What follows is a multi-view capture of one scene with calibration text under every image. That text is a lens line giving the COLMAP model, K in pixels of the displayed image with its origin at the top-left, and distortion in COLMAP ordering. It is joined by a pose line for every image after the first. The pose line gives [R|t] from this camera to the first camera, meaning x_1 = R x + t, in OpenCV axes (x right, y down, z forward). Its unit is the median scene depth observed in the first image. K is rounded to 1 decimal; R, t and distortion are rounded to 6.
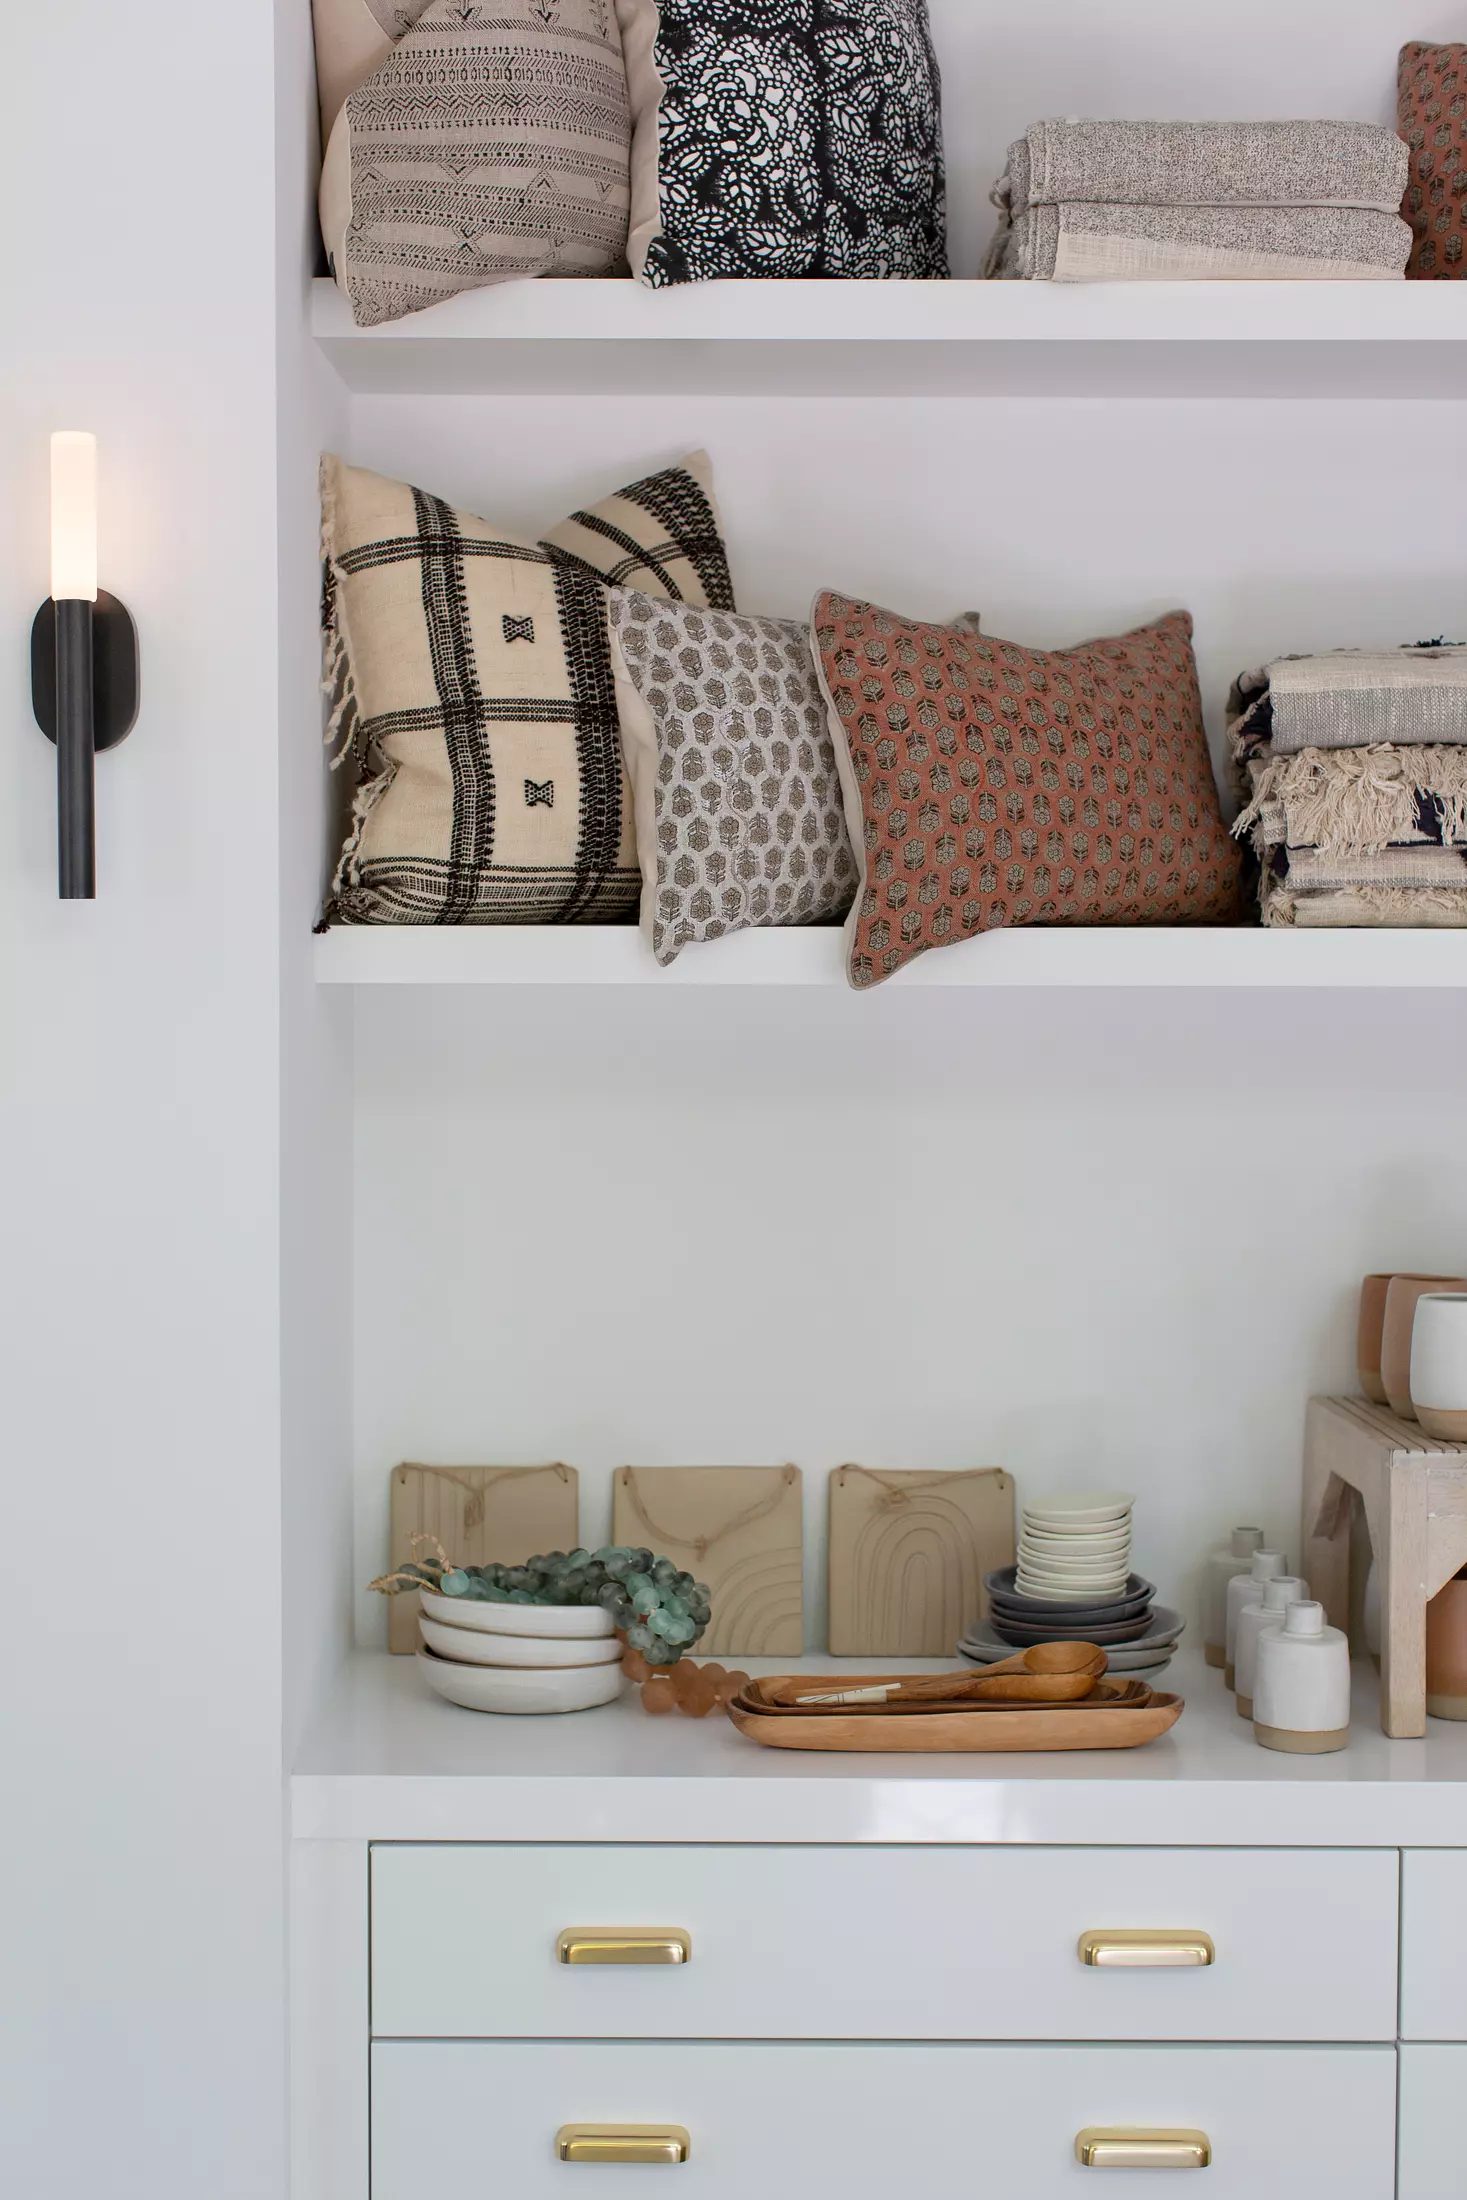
lens RADIAL K [[3185.1, 0, 733.5], [0, 3185.1, 1100.0], [0, 0, 1]] dist [0.012728, 0.044550]
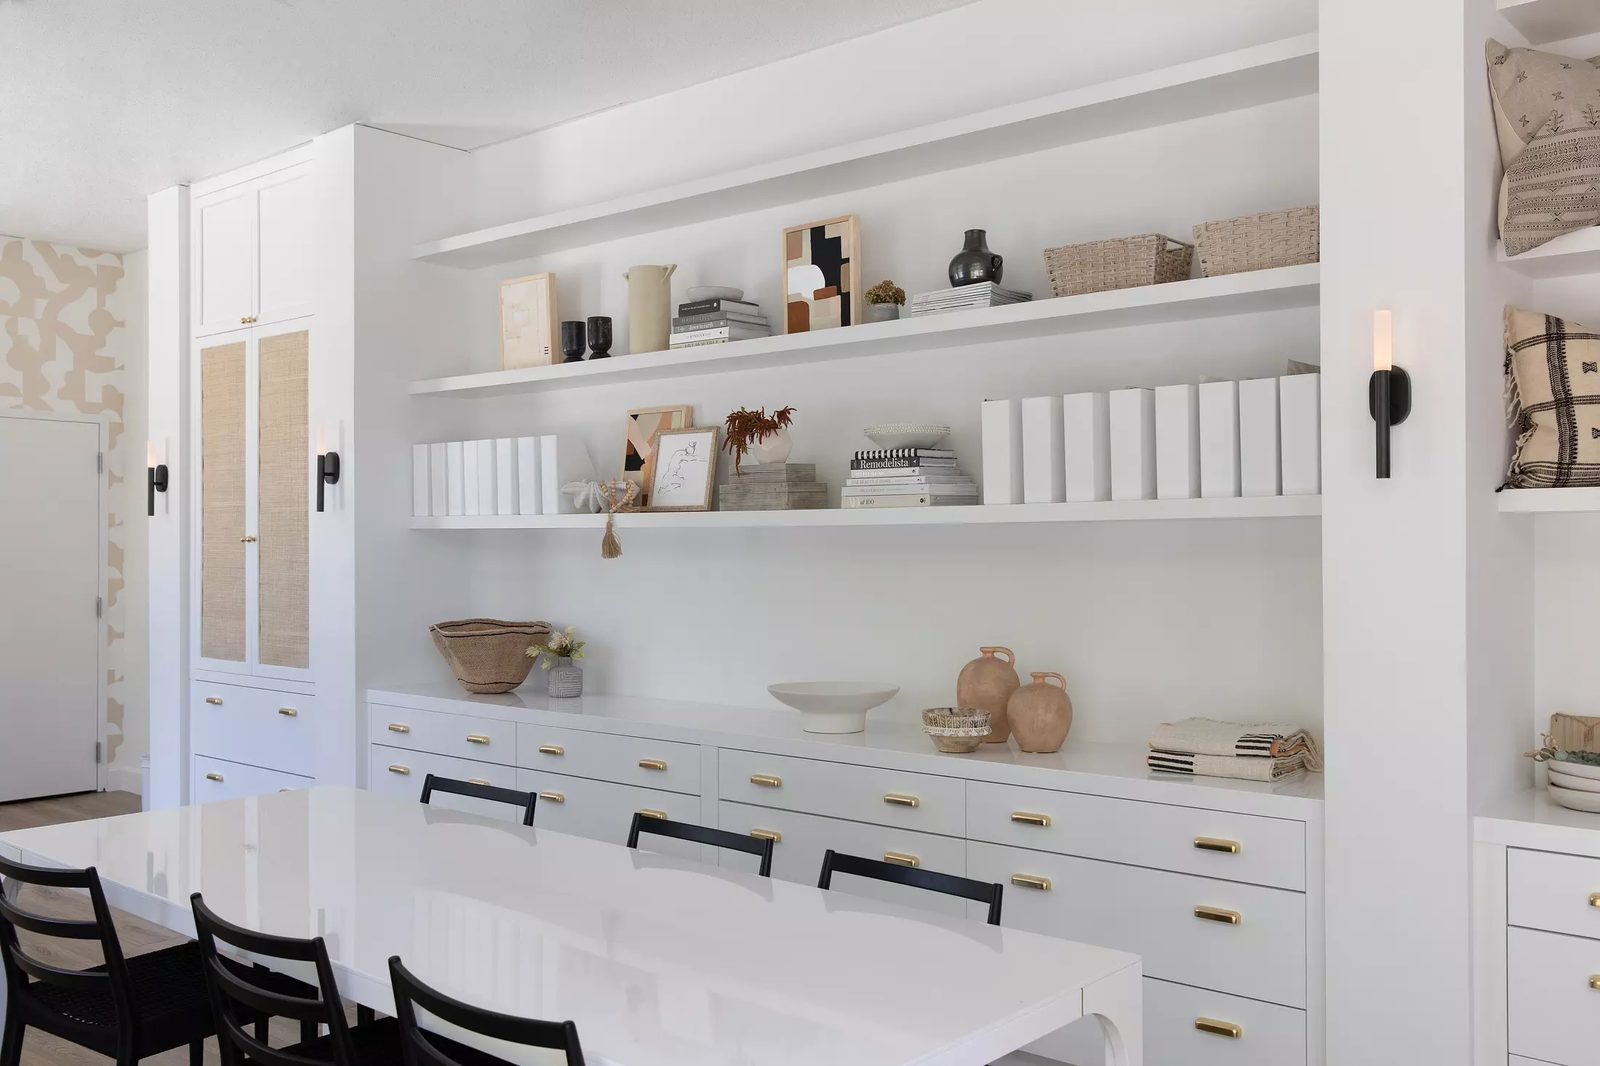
lens RADIAL K [[1438.3, 0, 800.0], [0, 1438.3, 533.0], [0, 0, 1]] dist [0.008108, 0.003000]
pose [[0.753050, -0.007964, -0.657915, 0.207798], [-0.030492, 0.998430, -0.046987, 0.051771], [0.657256, 0.055444, 0.751625, -0.235158]]
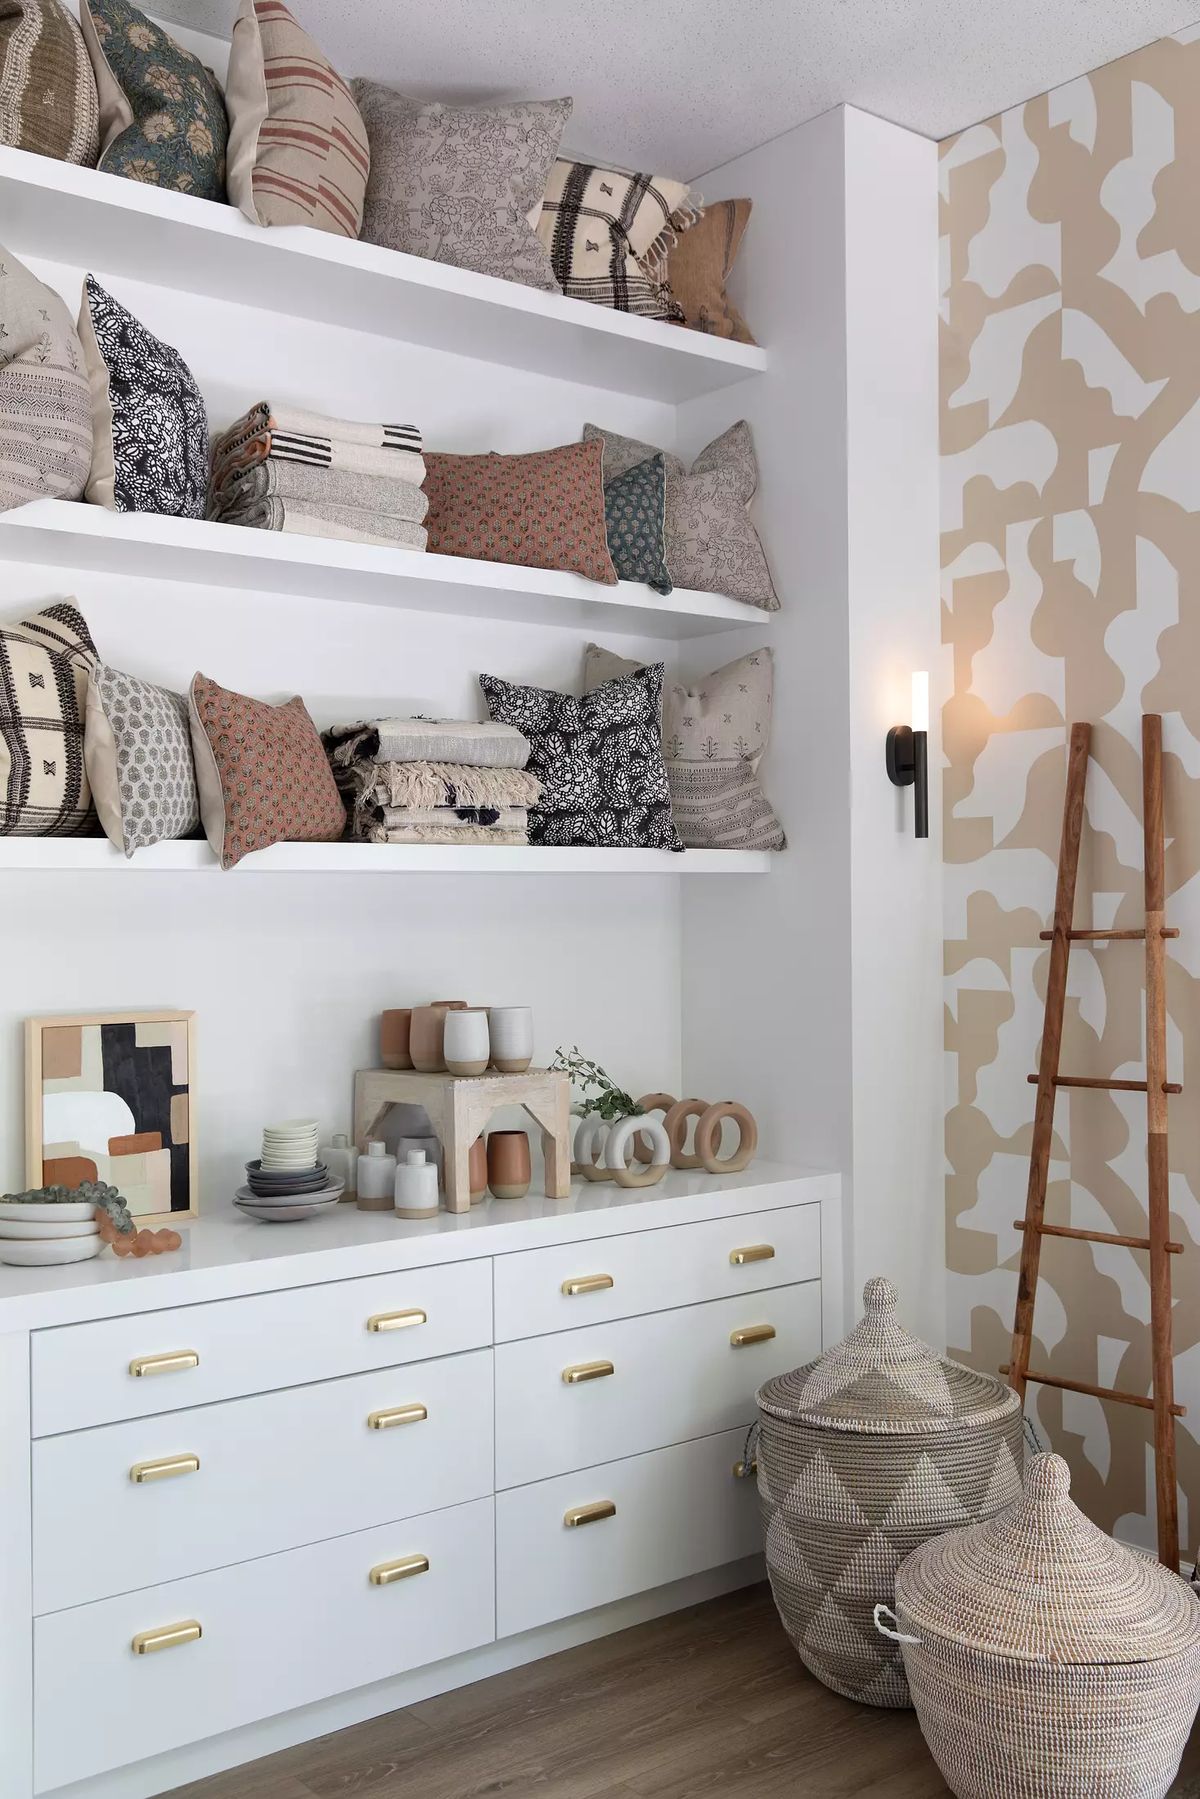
lens RADIAL K [[1763.3, 0, 603.9], [0, 1763.3, 884.7], [0, 0, 1]] dist [0.041580, 0.009126]
pose [[0.777277, -0.002308, 0.629155, -0.471644], [0.045047, 0.997631, -0.051993, 0.042564], [-0.627544, 0.068755, 0.775539, -0.014512]]
